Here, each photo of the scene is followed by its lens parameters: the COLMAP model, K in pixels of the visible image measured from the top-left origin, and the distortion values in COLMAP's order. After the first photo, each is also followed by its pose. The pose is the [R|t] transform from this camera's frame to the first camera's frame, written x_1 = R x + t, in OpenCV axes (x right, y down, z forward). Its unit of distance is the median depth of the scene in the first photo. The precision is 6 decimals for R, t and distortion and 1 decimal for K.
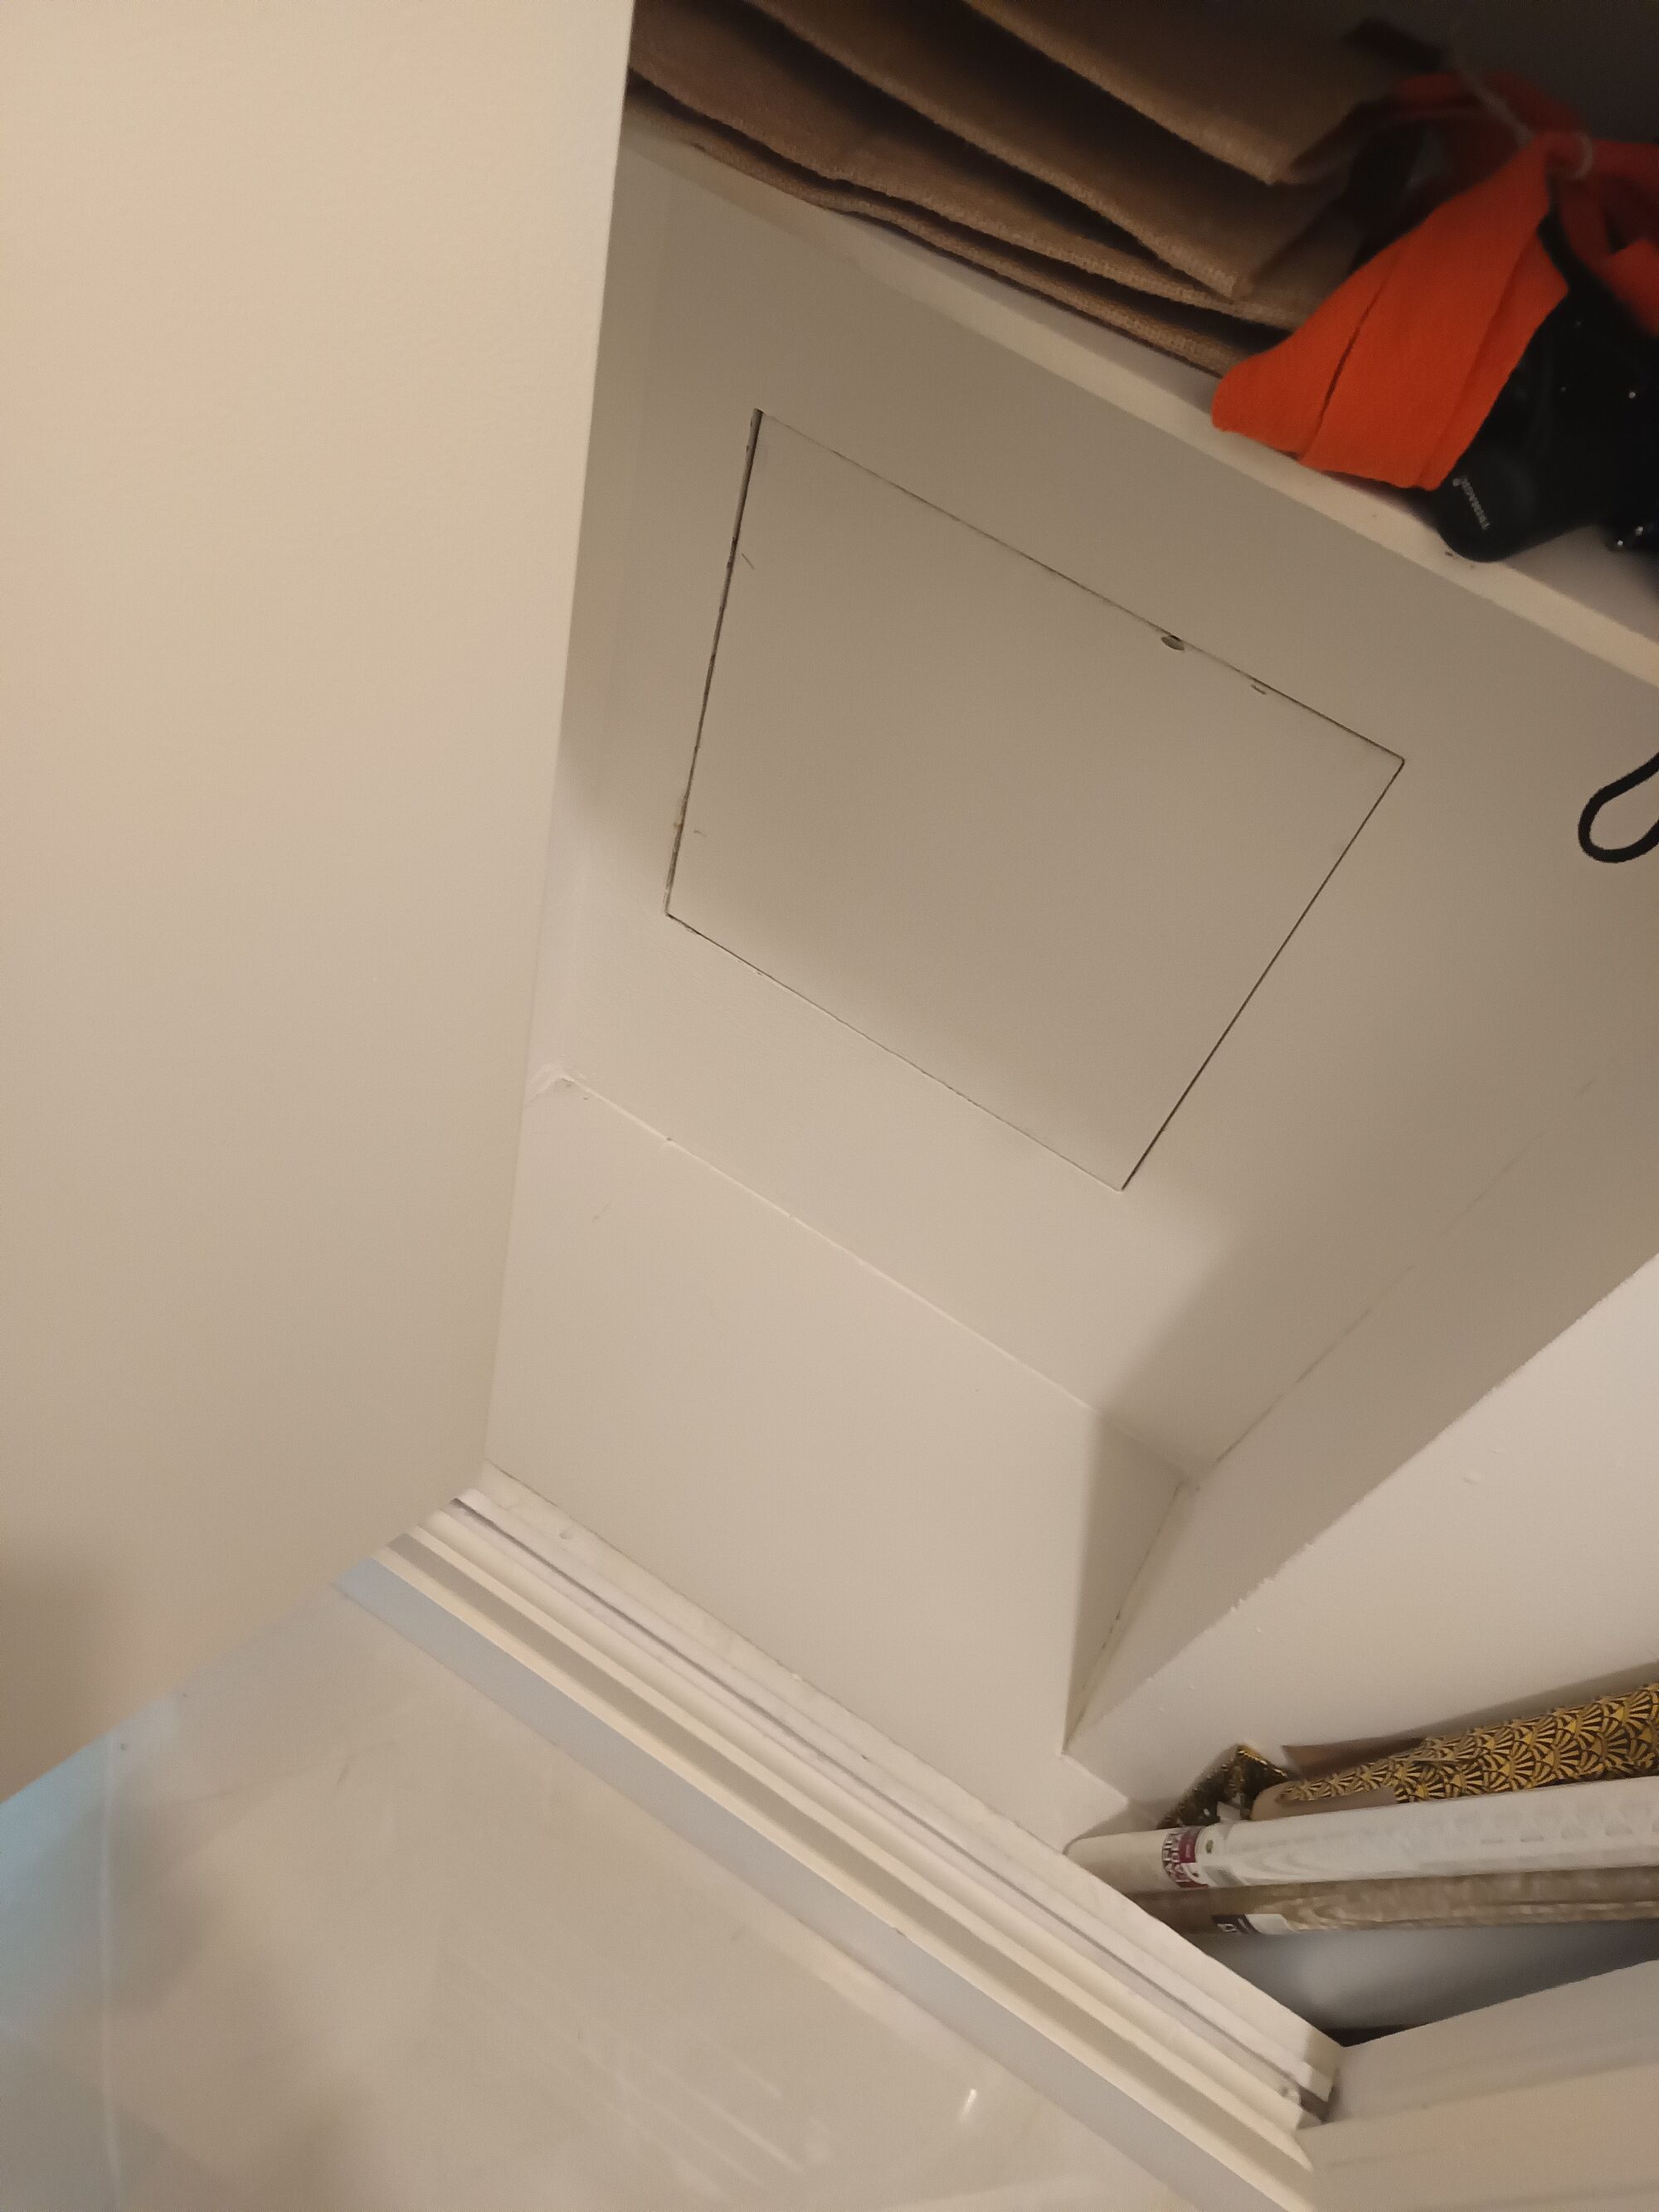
lens RADIAL K [[1498.6, 0, 829.5], [0, 1498.6, 1106.0], [0, 0, 1]] dist [0.081283, -0.064574]
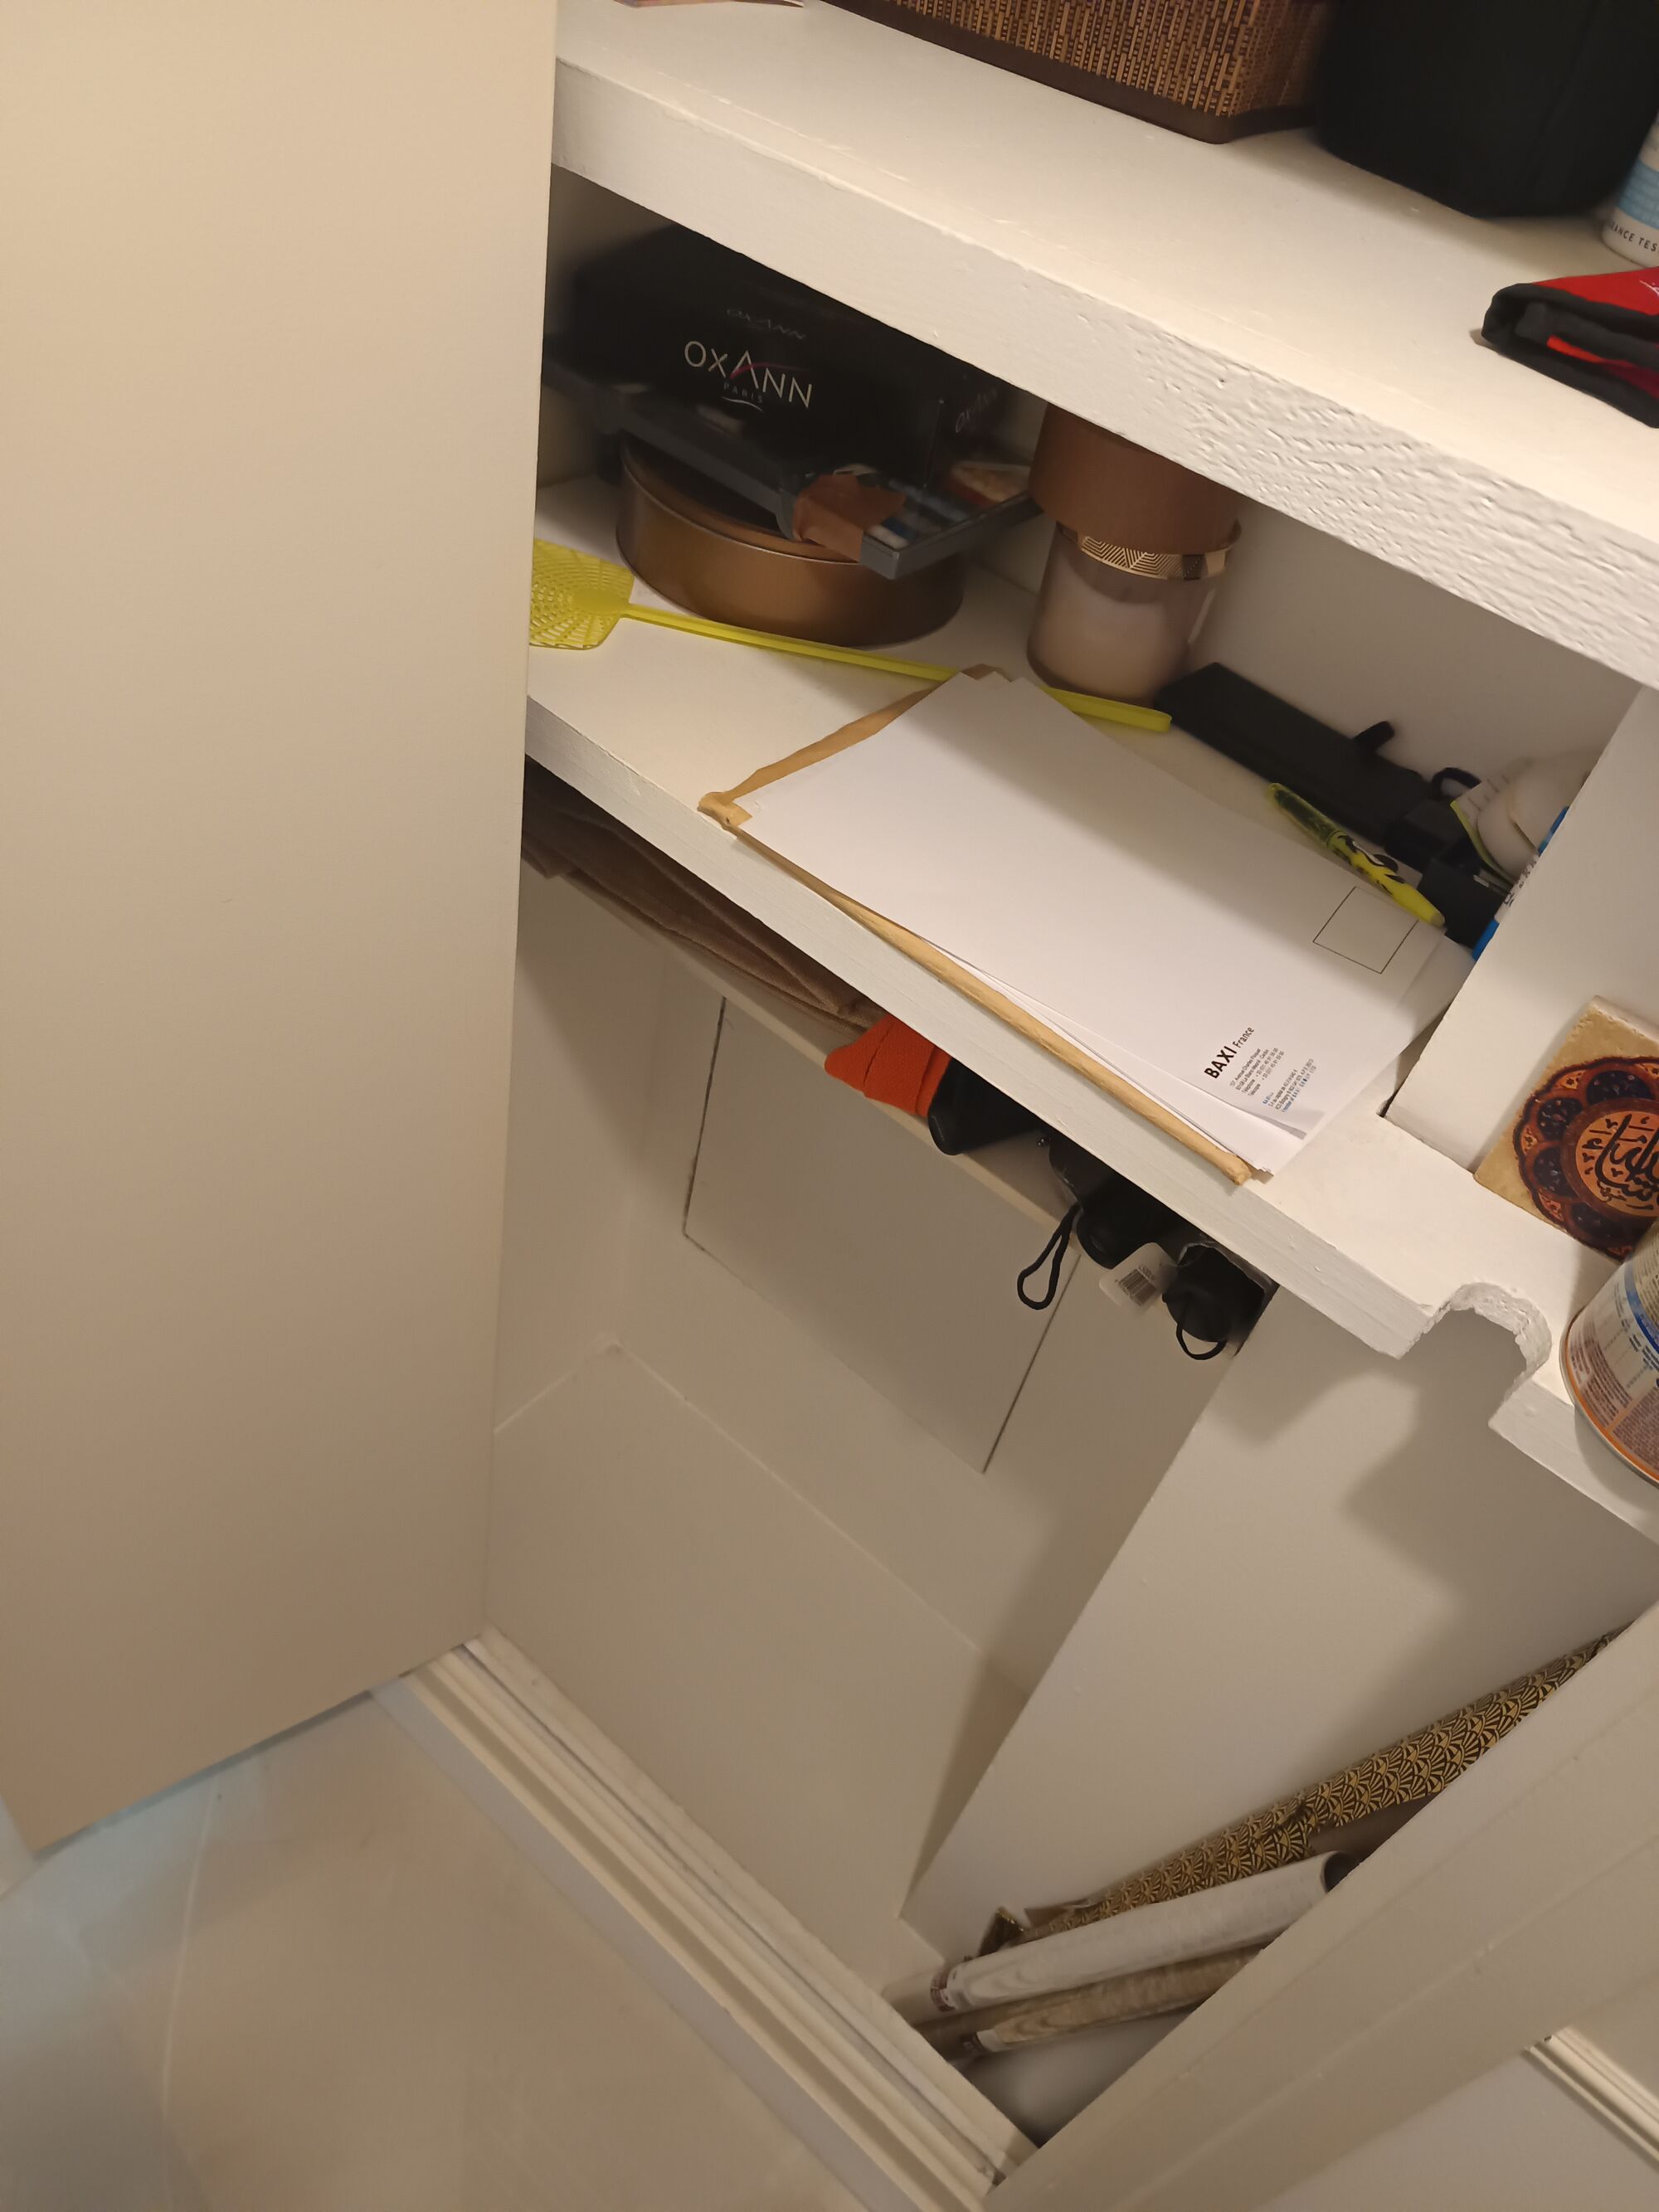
lens RADIAL K [[1498.6, 0, 829.5], [0, 1498.6, 1106.0], [0, 0, 1]] dist [0.081283, -0.064574]
pose [[0.988439, 0.070976, -0.133977, 0.256204], [-0.092434, 0.982545, -0.161433, -0.043093], [0.120181, 0.171951, 0.977747, -0.458651]]
